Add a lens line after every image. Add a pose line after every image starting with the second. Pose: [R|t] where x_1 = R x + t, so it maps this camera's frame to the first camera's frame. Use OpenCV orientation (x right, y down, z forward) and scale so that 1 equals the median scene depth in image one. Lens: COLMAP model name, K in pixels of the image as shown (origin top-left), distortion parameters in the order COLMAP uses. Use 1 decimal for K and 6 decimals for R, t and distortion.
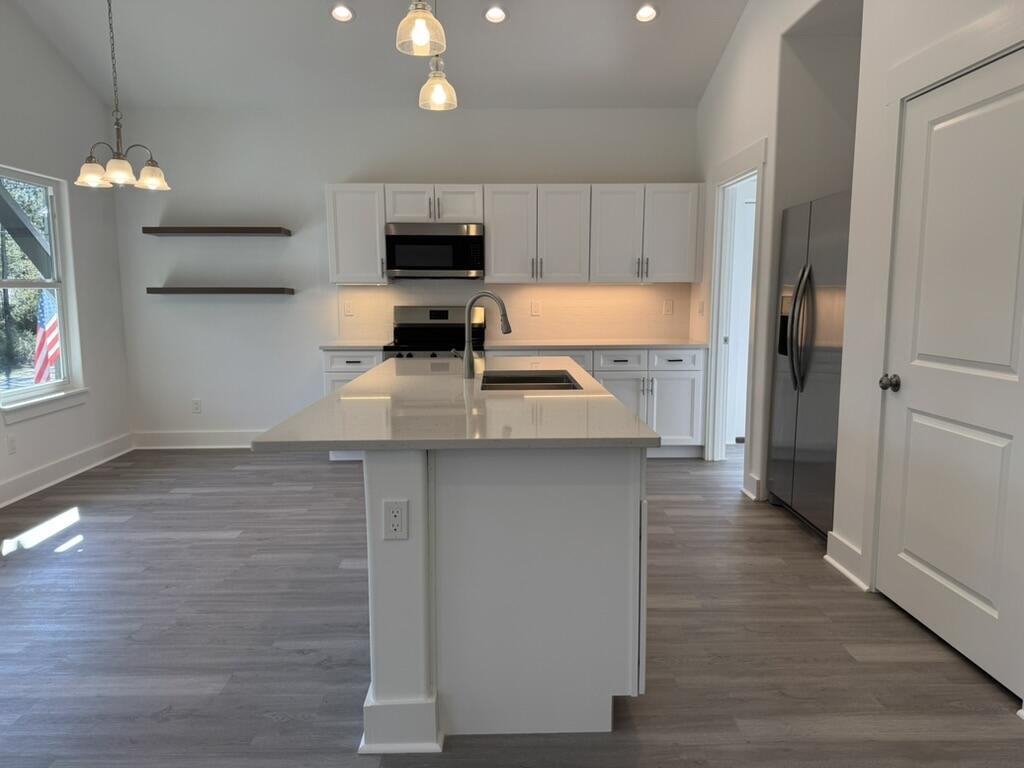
lens RADIAL K [[711.7, 0, 513.7], [0, 711.7, 386.5], [0, 0, 1]] dist [0.107314, -0.140872]
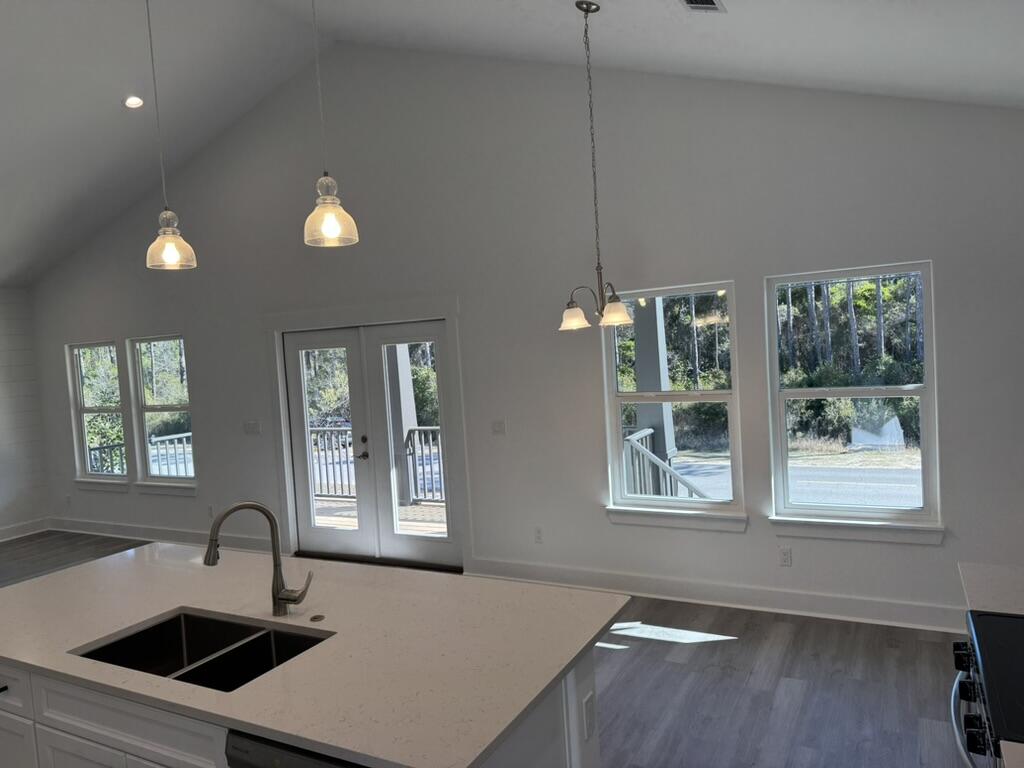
lens RADIAL K [[715.3, 0, 510.4], [0, 715.3, 379.6], [0, 0, 1]] dist [0.041102, -0.029509]
pose [[-0.493475, 0.076984, -0.866346, 0.279054], [-0.048859, 0.992049, 0.115985, -0.217647], [0.868387, 0.099564, -0.485789, 0.960149]]
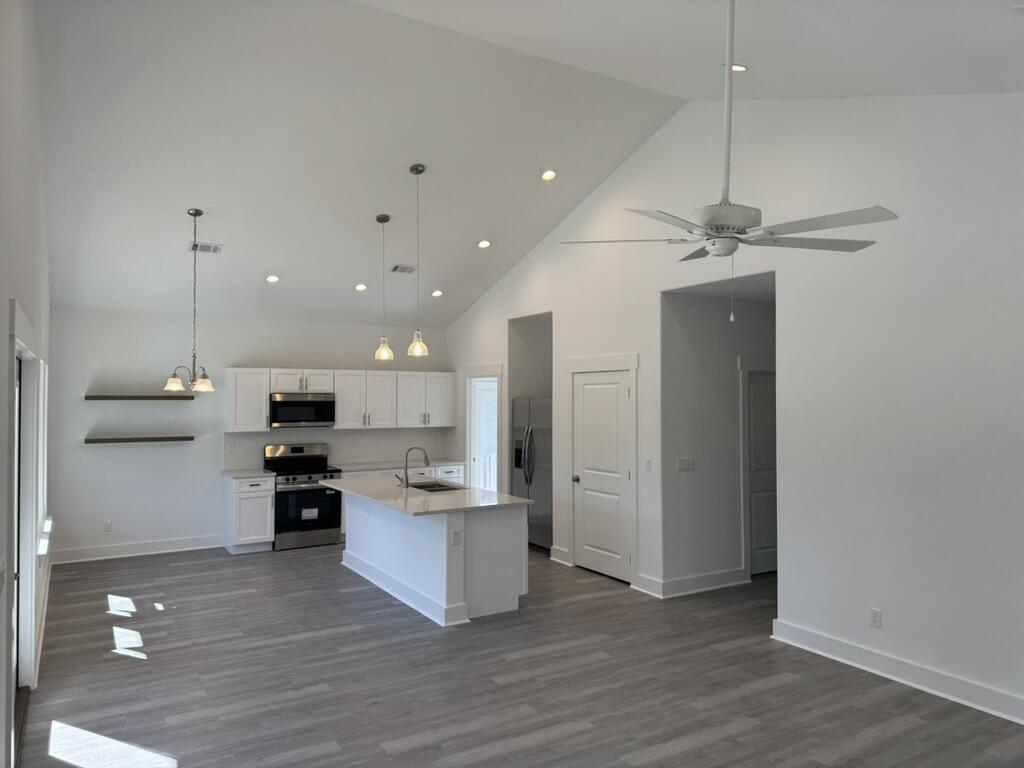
lens RADIAL K [[711.7, 0, 513.7], [0, 711.7, 386.5], [0, 0, 1]] dist [0.107314, -0.140872]
pose [[0.864454, 0.011132, 0.502589, -0.521058], [0.062024, 0.989754, -0.128604, -0.010283], [-0.498872, 0.142345, 0.854906, -0.606786]]
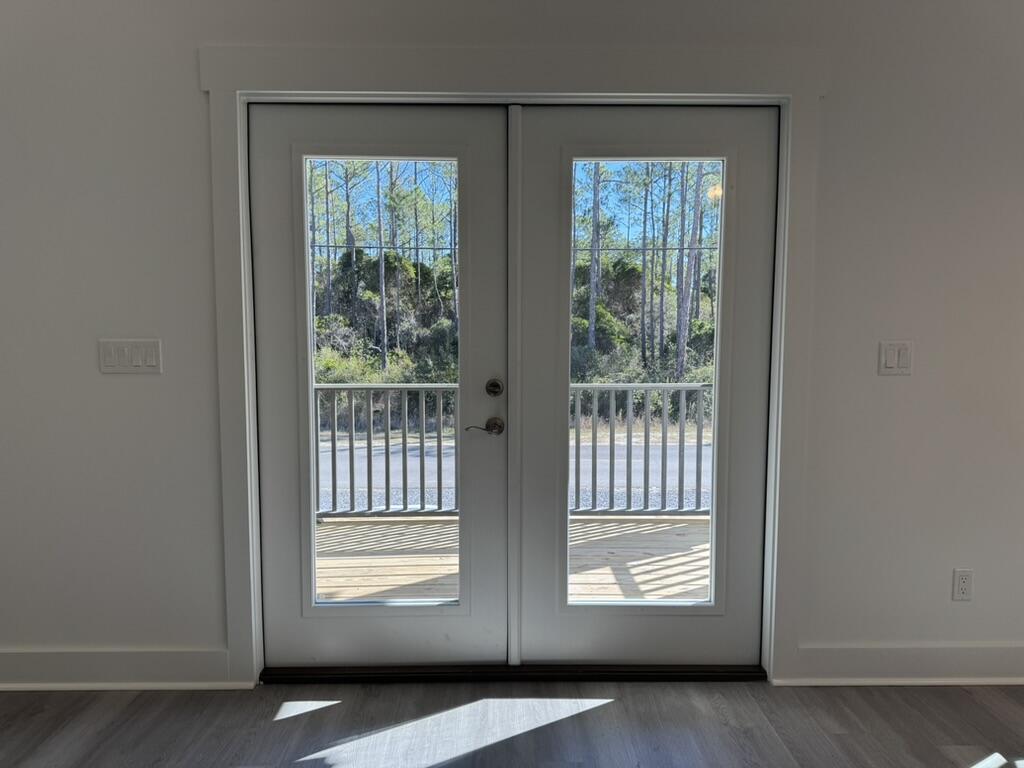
lens RADIAL K [[715.3, 0, 510.4], [0, 715.3, 379.6], [0, 0, 1]] dist [0.041102, -0.029509]
pose [[-0.013652, 0.100471, -0.994846, -0.117110], [-0.132565, 0.985974, 0.101395, -0.033836], [0.991080, 0.133266, -0.000142, 0.223528]]
